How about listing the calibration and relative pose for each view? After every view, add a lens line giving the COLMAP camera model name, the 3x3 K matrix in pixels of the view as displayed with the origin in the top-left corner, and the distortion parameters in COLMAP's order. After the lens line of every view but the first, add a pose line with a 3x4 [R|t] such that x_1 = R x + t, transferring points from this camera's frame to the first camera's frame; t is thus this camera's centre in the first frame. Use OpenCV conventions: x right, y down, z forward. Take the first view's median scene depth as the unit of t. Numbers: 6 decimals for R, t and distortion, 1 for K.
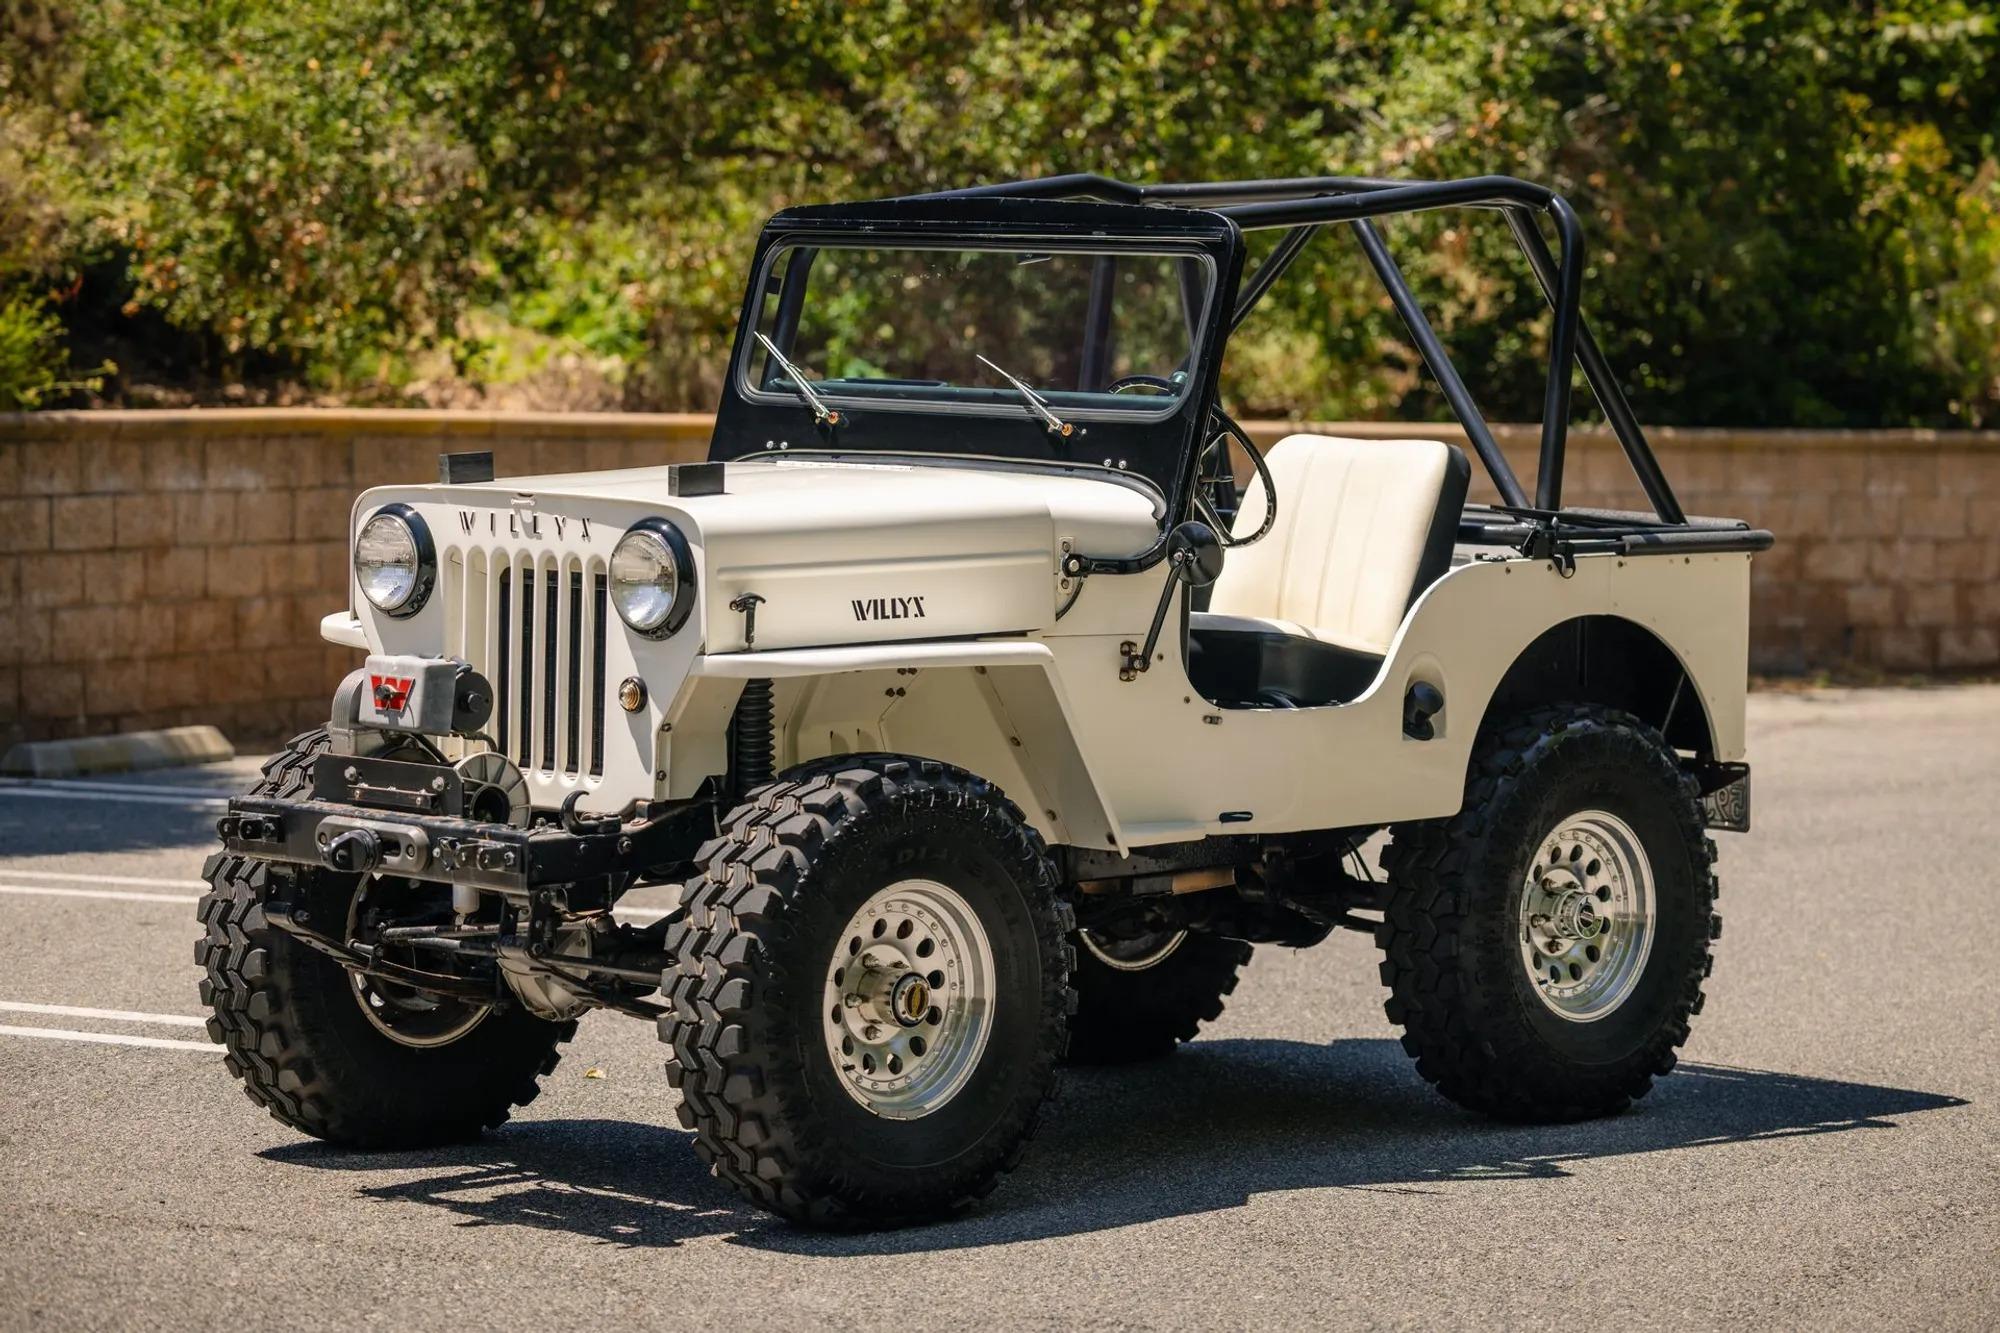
lens RADIAL K [[6327.4, 0, 999.1], [0, 6327.4, 664.4], [0, 0, 1]] dist [-0.062433, -0.333523]
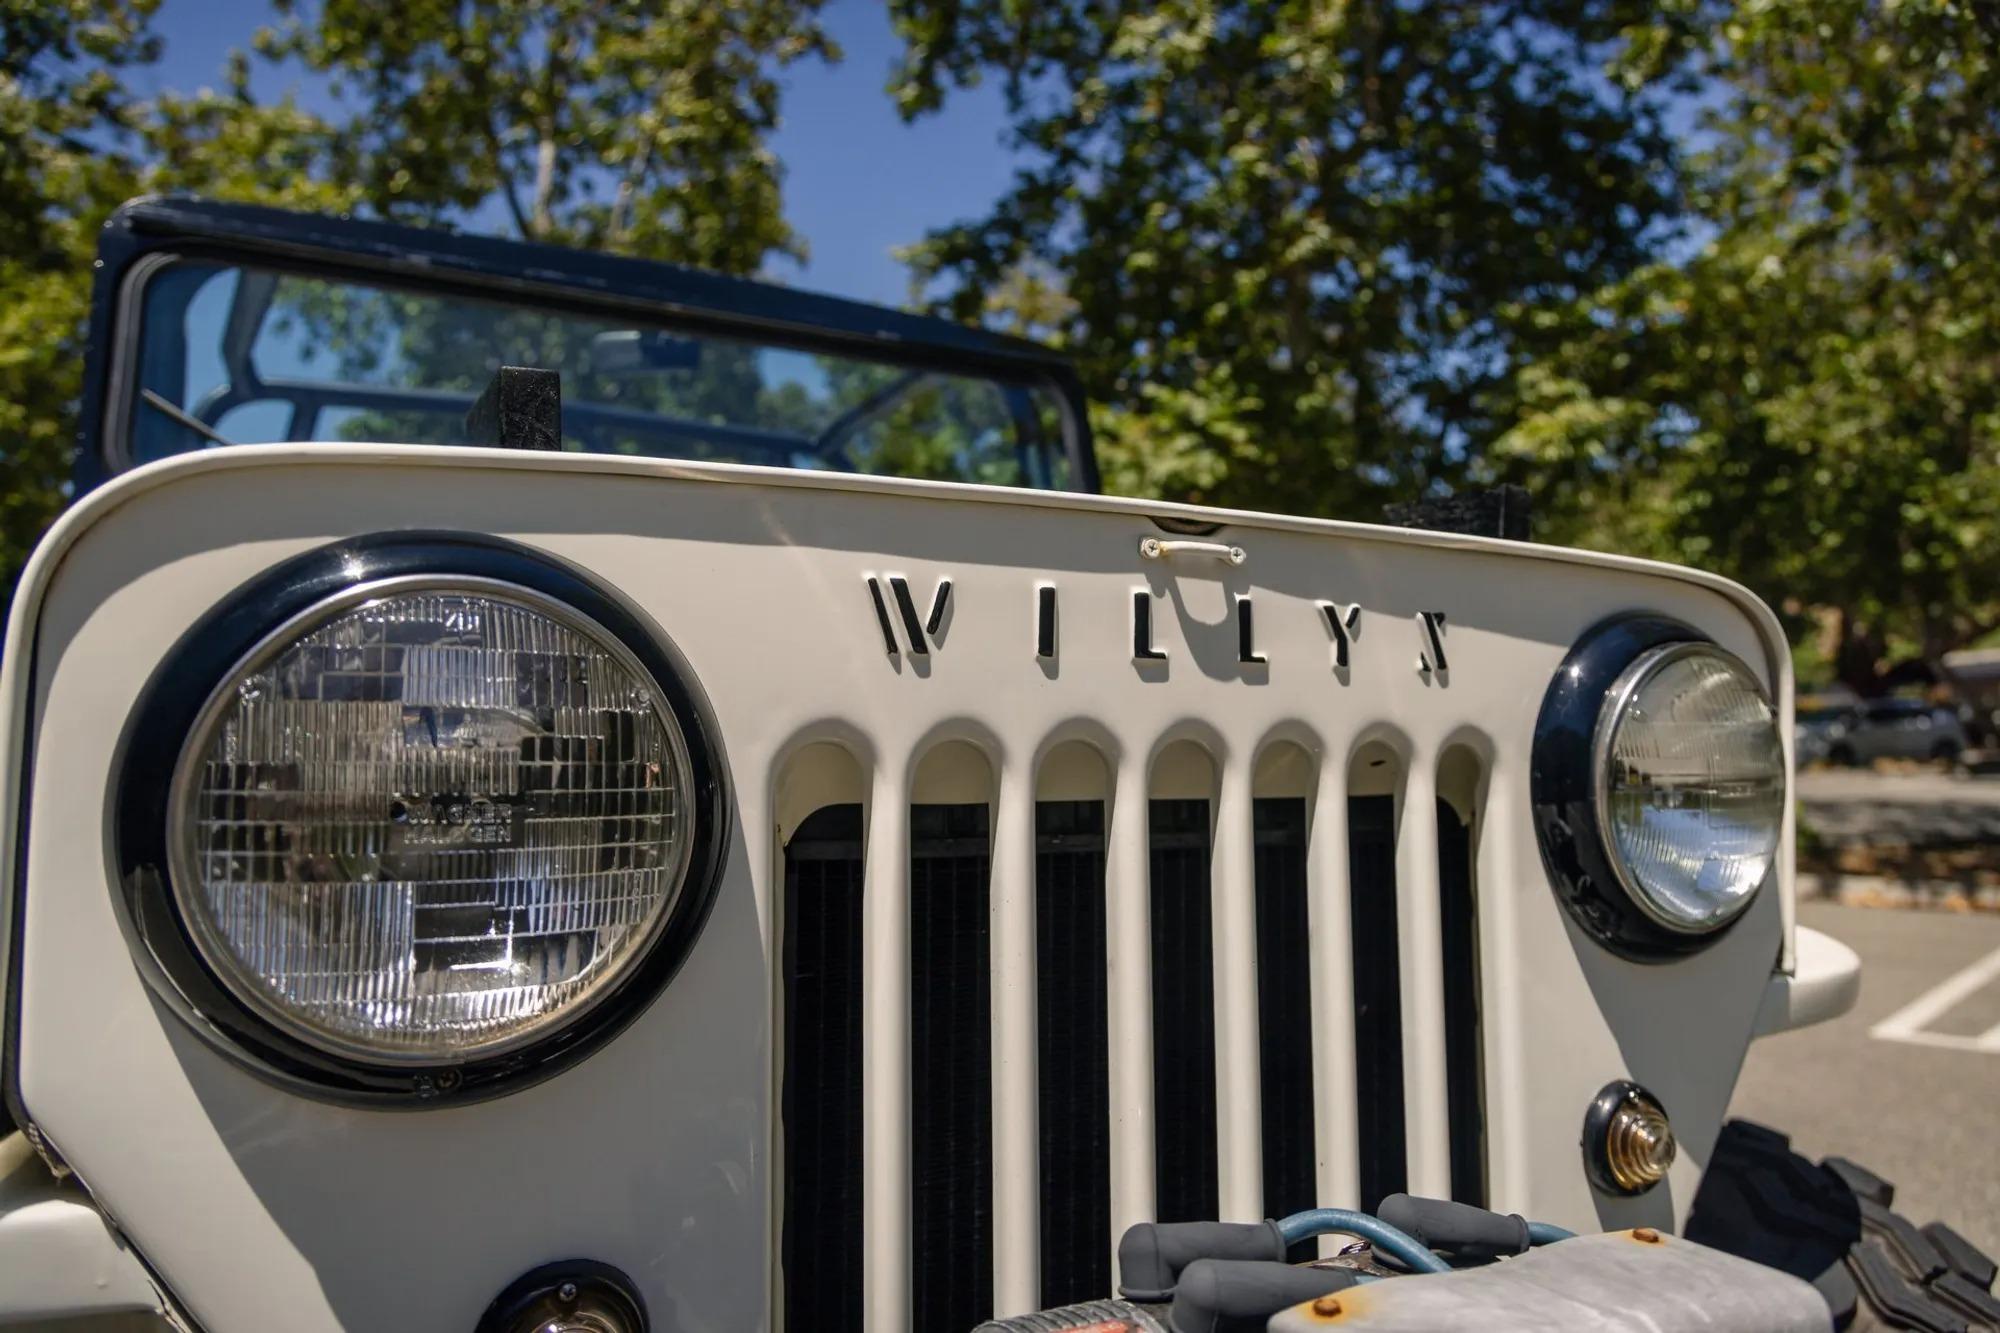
lens RADIAL K [[1313.6, 0, 990.8], [0, 1313.6, 668.5], [0, 0, 1]] dist [0.001637, 0.001662]
pose [[0.322130, 0.046911, 0.945532, -0.132385], [0.073087, 0.994558, -0.074243, -0.016772], [-0.943870, 0.093022, 0.316949, 0.986947]]
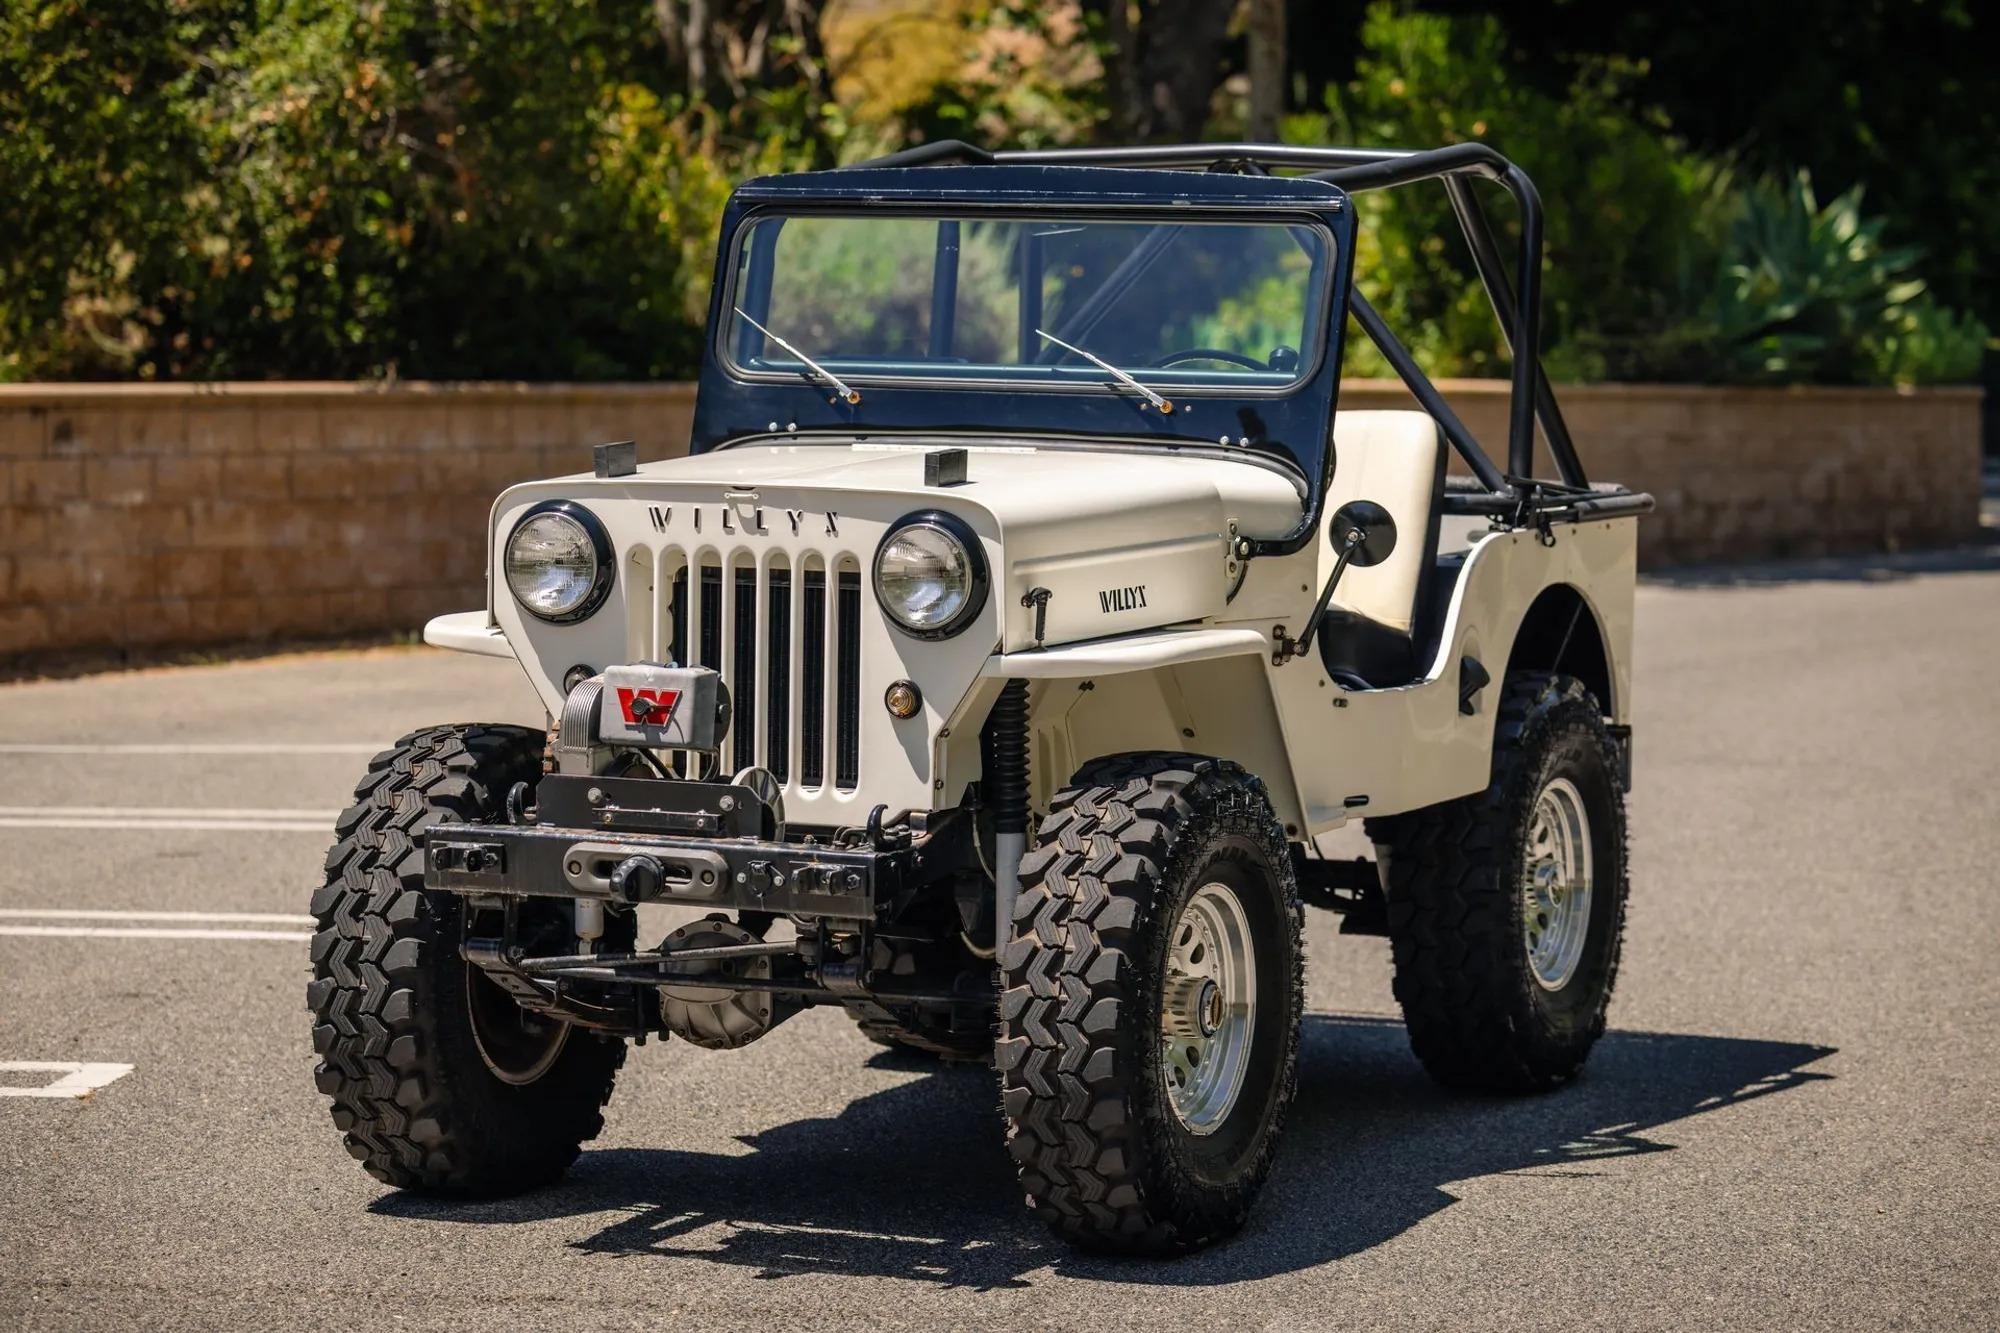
lens RADIAL K [[5895.7, 0, 999.1], [0, 5895.7, 666.9], [0, 0, 1]] dist [0.081479, 0.019805]
pose [[0.937403, -0.032699, 0.346709, -0.340029], [0.028057, 0.999437, 0.018400, -0.015352], [-0.347115, -0.007520, 0.937792, 0.172865]]
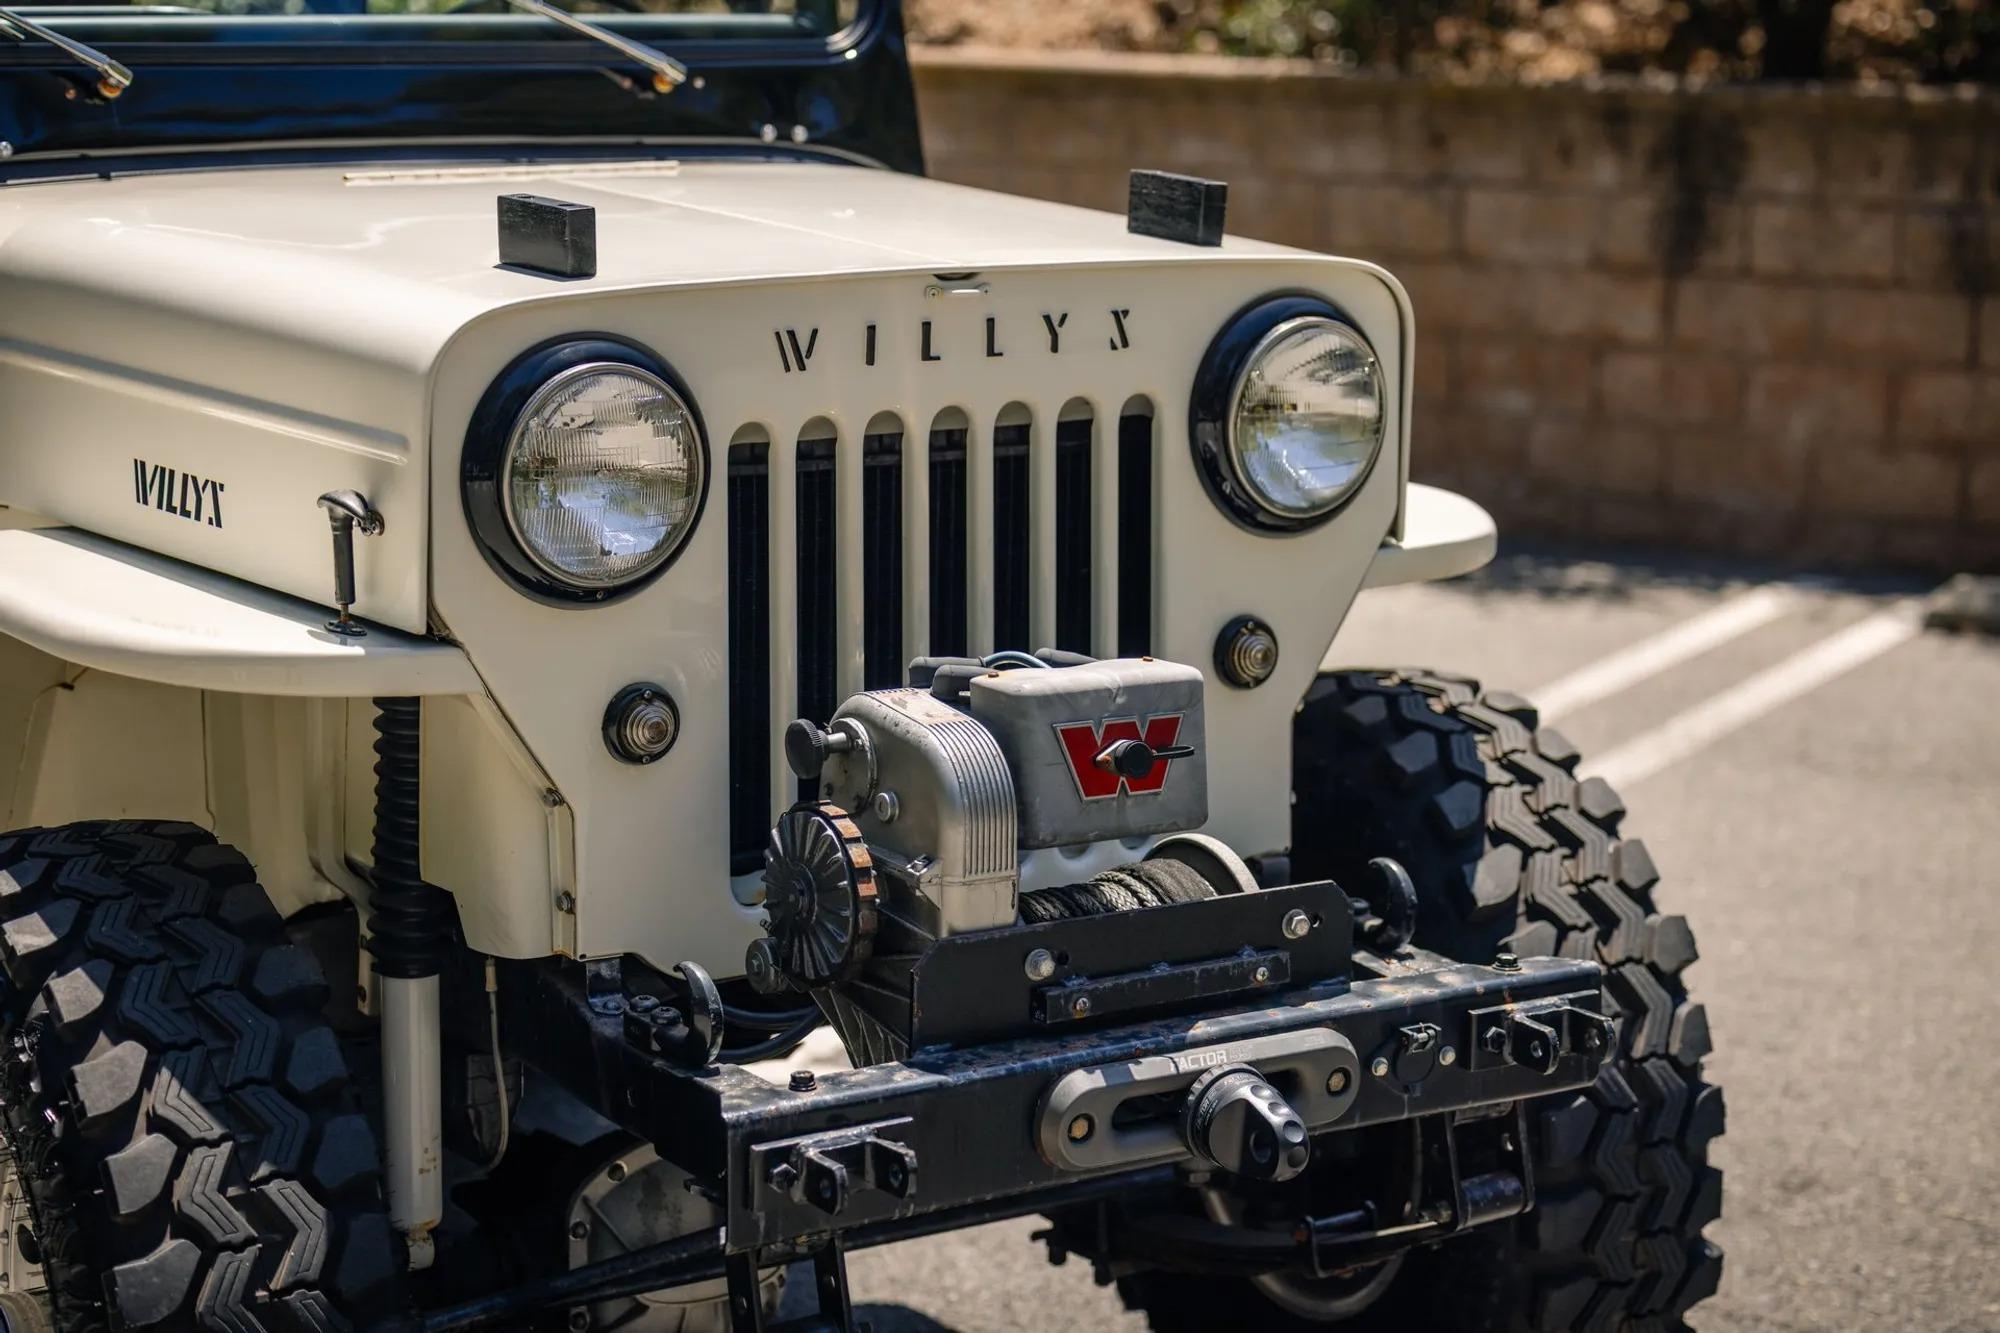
lens RADIAL K [[3829.7, 0, 1001.6], [0, 3829.7, 661.4], [0, 0, 1]] dist [-0.051172, 0.327012]
pose [[0.201659, -0.195018, 0.959845, -0.343178], [0.060614, 0.980584, 0.186497, -0.050608], [-0.977578, 0.020571, 0.209564, 0.936420]]
